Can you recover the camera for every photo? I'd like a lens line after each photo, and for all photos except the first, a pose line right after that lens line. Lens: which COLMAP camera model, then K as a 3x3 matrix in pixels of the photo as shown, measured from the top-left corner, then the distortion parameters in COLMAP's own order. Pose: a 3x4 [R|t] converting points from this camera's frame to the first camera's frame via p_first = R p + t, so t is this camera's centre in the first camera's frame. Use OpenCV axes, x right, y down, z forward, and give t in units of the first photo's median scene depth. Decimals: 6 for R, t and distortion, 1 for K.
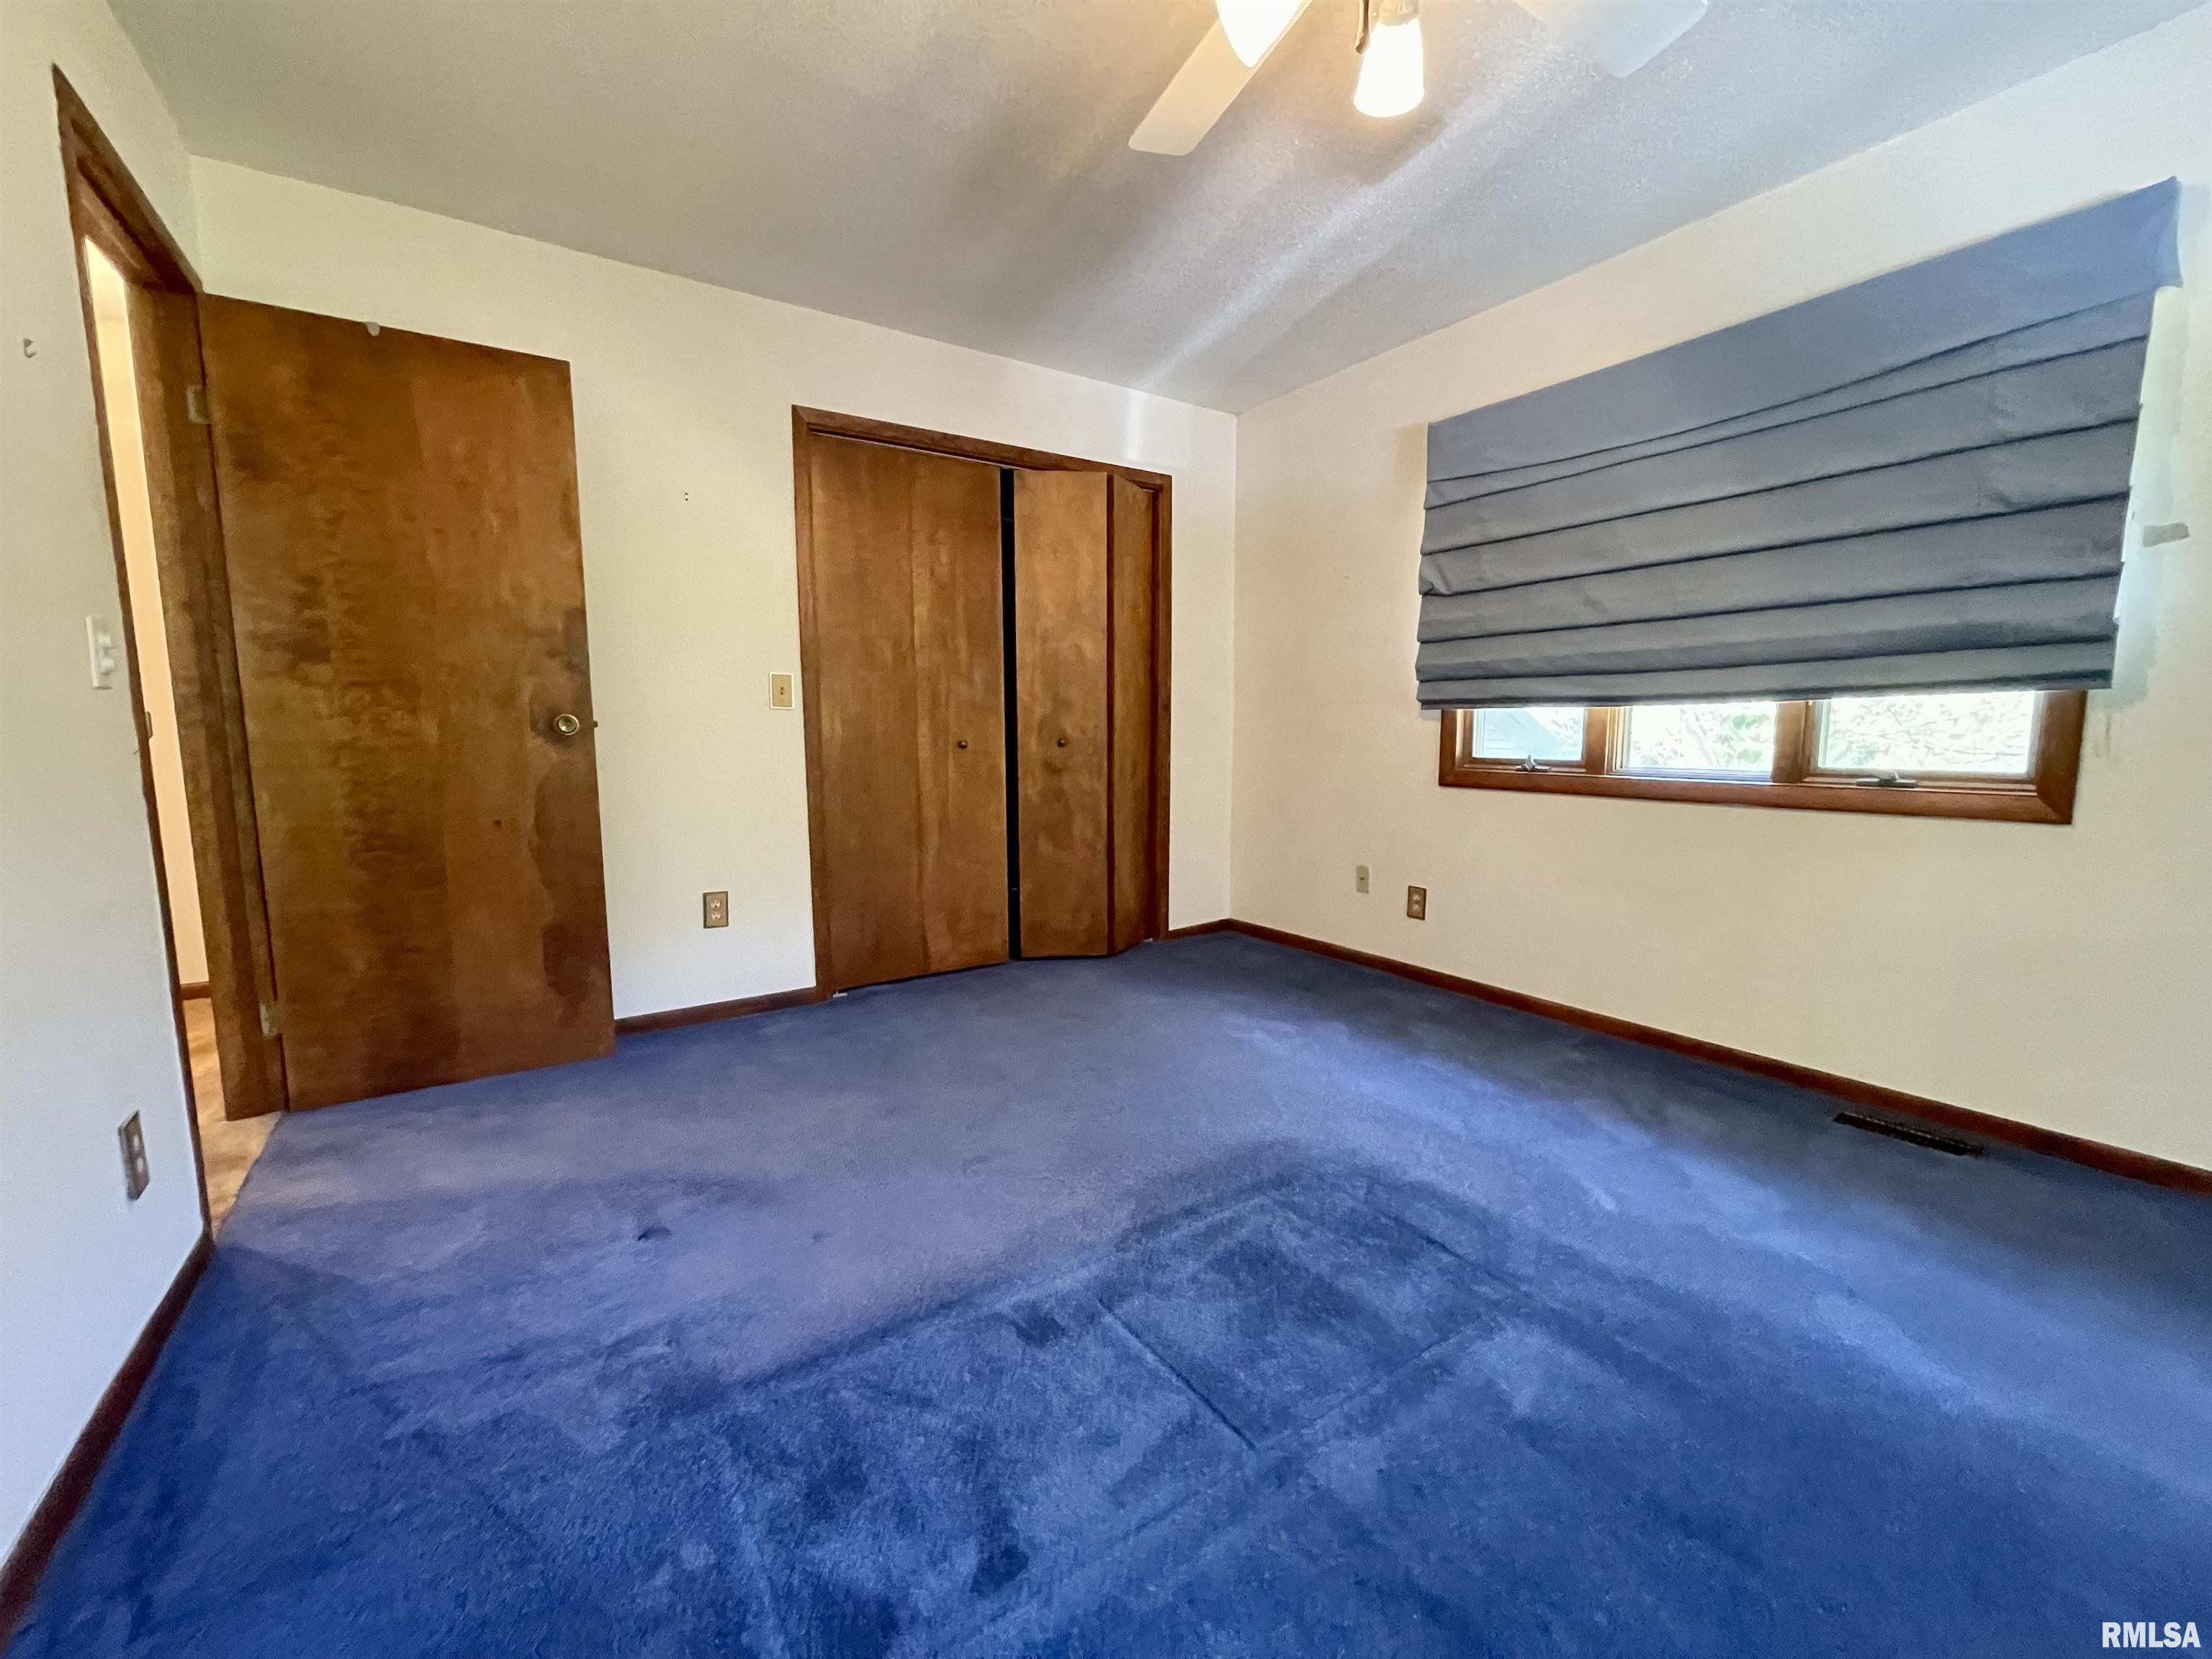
lens RADIAL K [[891.8, 0, 1108.5], [0, 891.8, 834.7], [0, 0, 1]] dist [-0.001163, 0.000040]
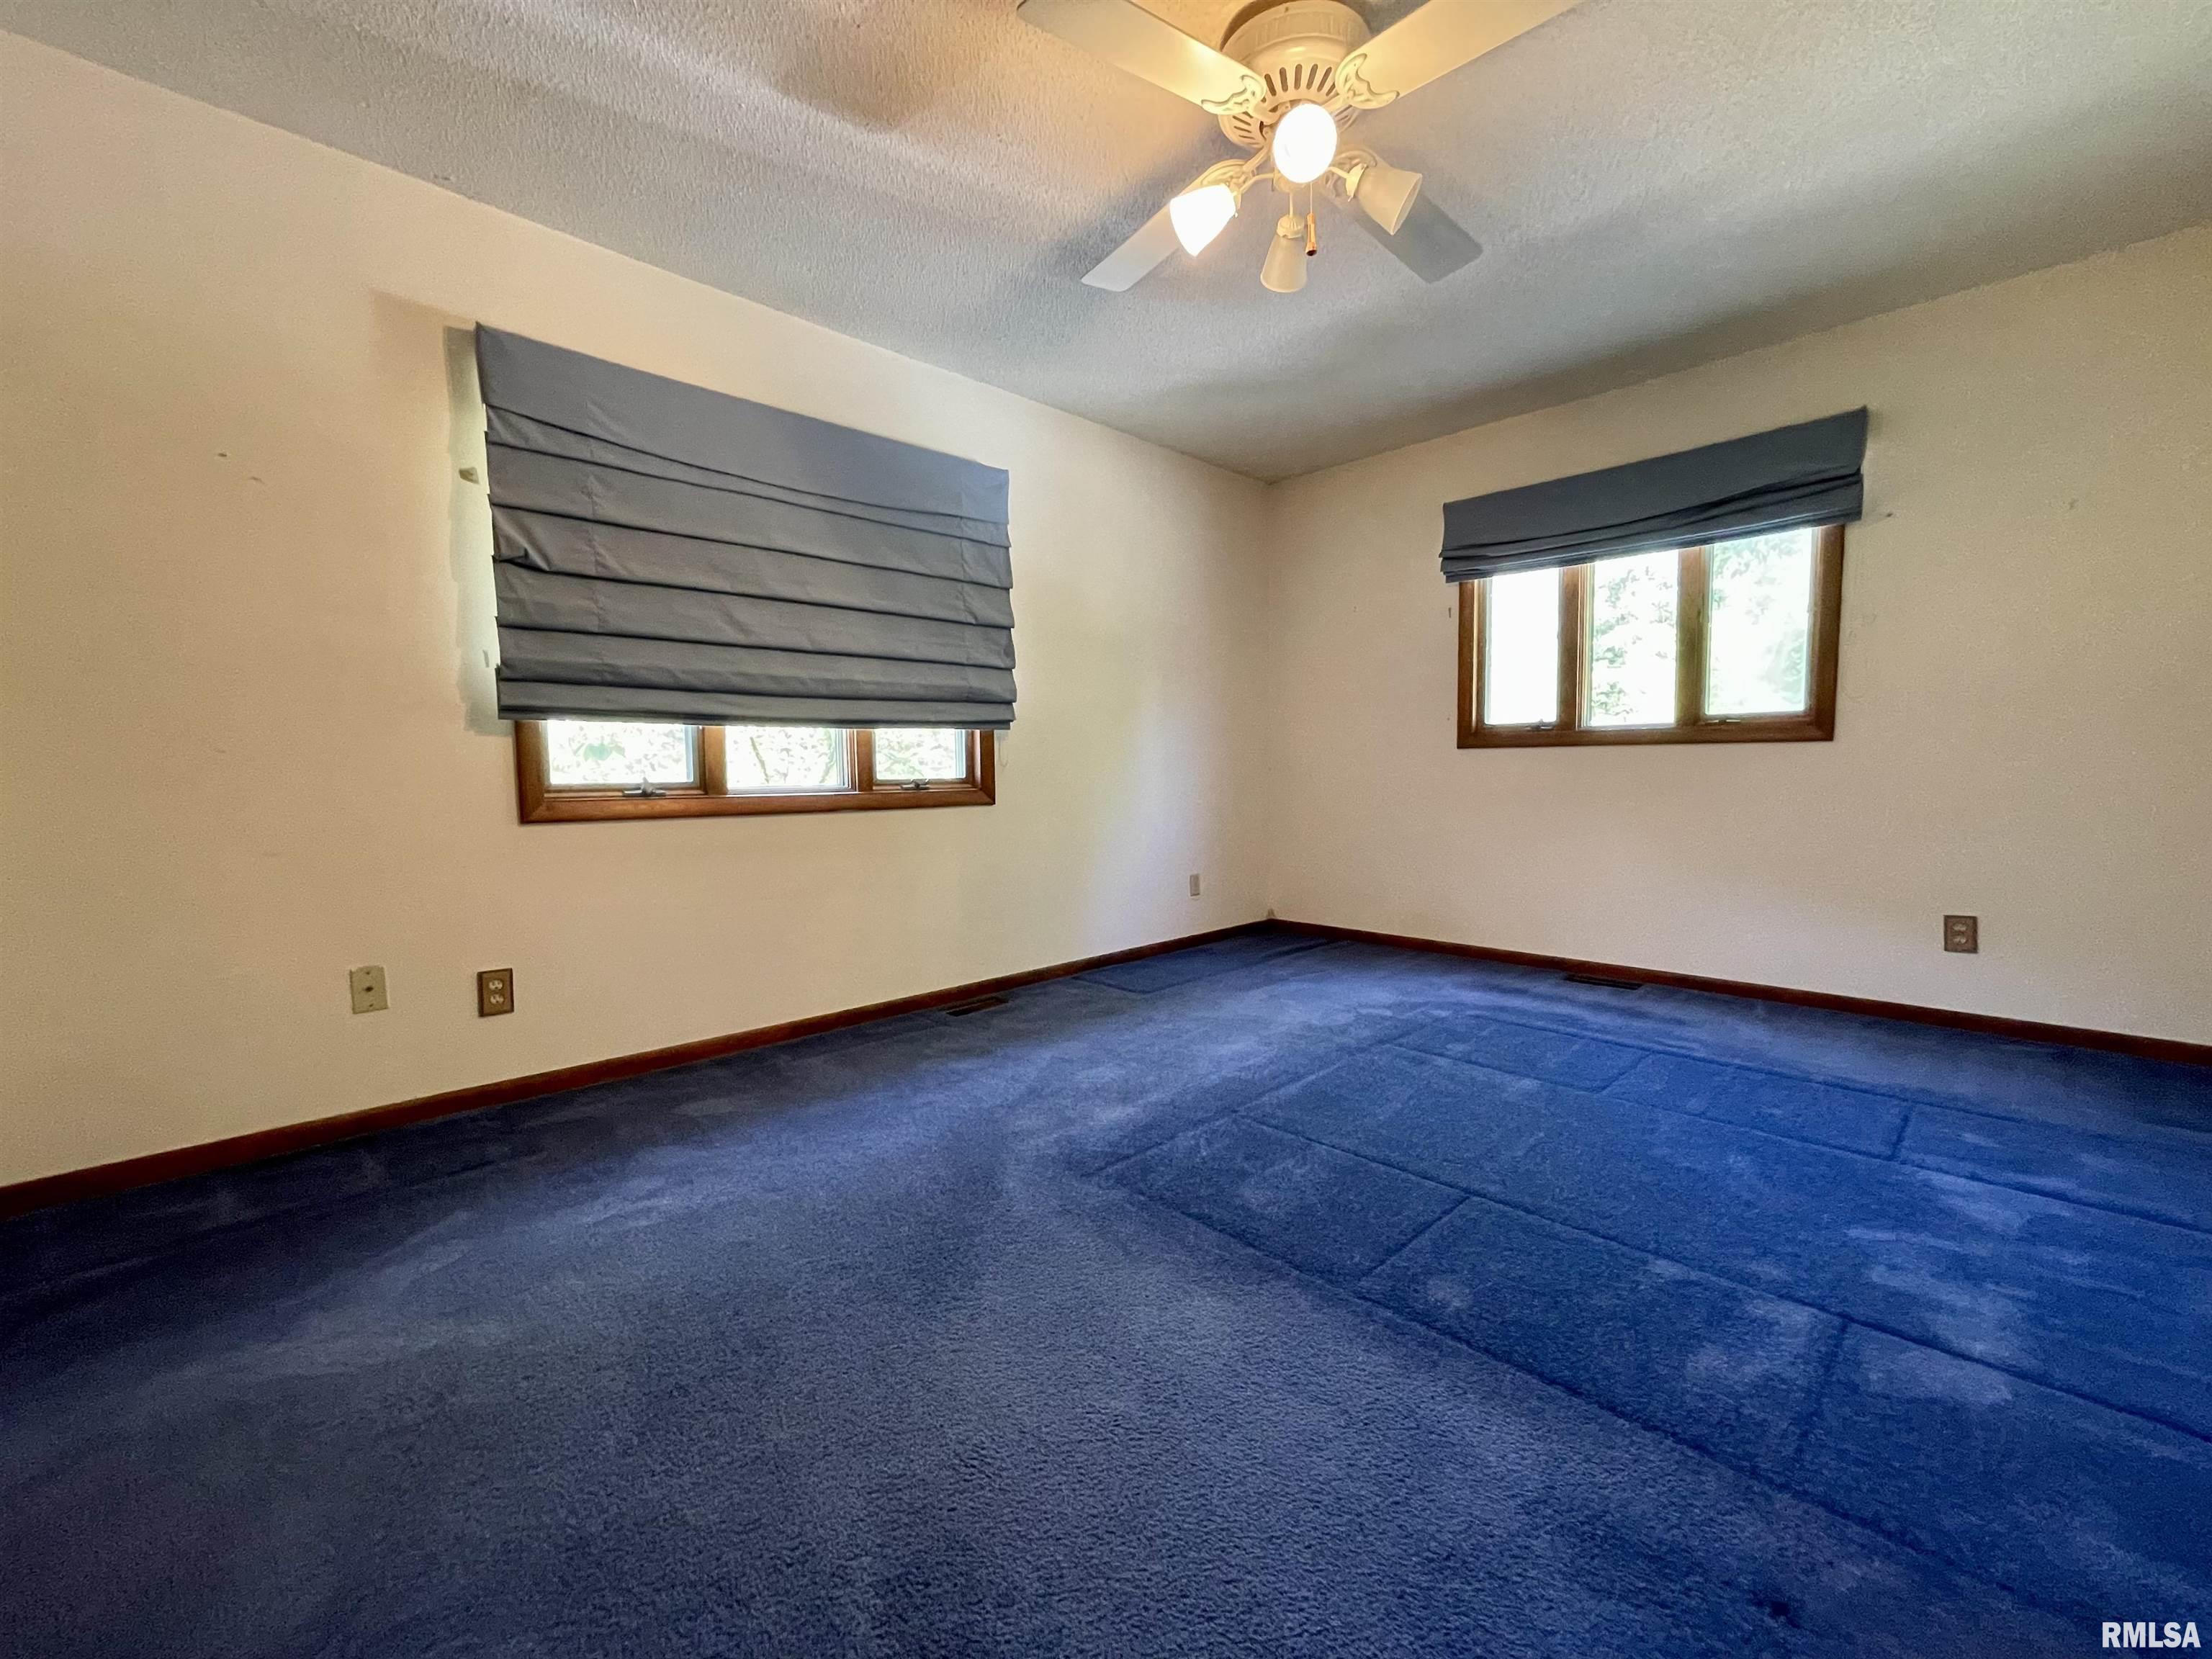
lens RADIAL K [[891.8, 0, 1110.0], [0, 891.8, 834.5], [0, 0, 1]] dist [-0.001163, 0.000040]
pose [[-0.163824, -0.069545, 0.984035, -0.521957], [0.126083, 0.987855, 0.090806, -0.061555], [-0.978399, 0.138947, -0.153066, 0.759861]]
